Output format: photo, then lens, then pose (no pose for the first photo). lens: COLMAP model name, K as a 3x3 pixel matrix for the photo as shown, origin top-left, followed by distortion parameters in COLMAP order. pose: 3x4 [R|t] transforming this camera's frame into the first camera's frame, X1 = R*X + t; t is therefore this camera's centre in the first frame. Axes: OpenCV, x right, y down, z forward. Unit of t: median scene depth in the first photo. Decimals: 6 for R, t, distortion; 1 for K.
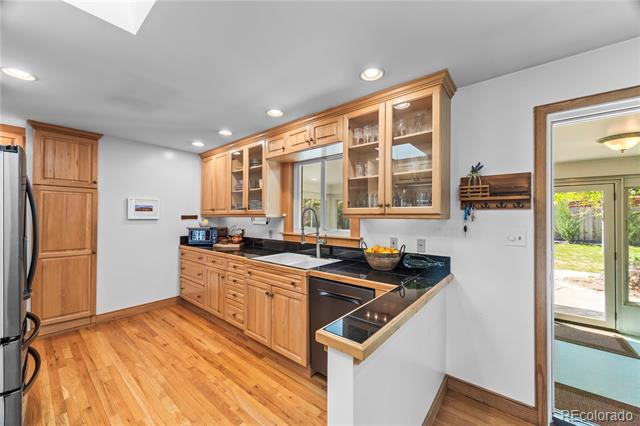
lens RADIAL K [[243.8, 0, 321.0], [0, 243.8, 217.2], [0, 0, 1]] dist [-0.002497, -0.000877]
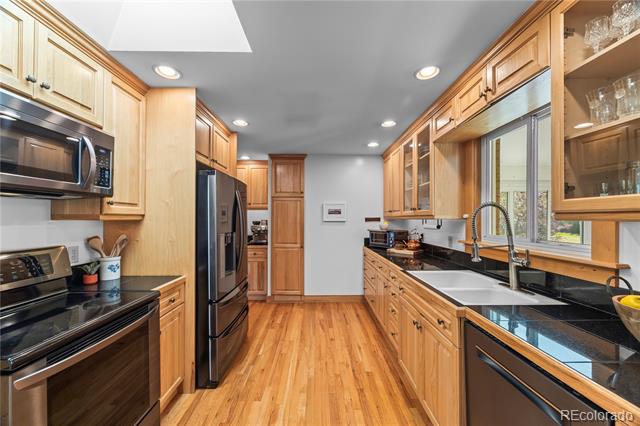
lens RADIAL K [[243.8, 0, 318.8], [0, 243.8, 217.7], [0, 0, 1]] dist [-0.002497, -0.000877]
pose [[0.642894, -0.005938, -0.765932, 0.144319], [-0.002110, 0.999952, -0.009523, 0.004768], [0.765952, 0.007739, 0.642851, 0.284263]]
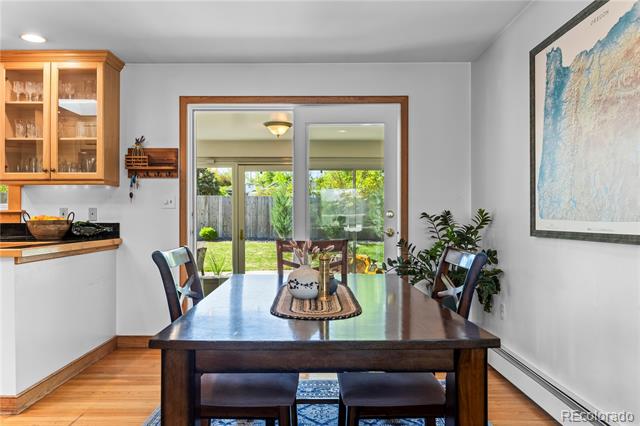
lens RADIAL K [[493.6, 0, 307.2], [0, 493.6, 213.3], [0, 0, 1]] dist [-0.006486, 0.002996]
pose [[0.780228, -0.003286, 0.625487, -0.127438], [0.006016, 0.999979, -0.002251, 0.101903], [-0.625466, 0.005519, 0.780232, -0.894851]]
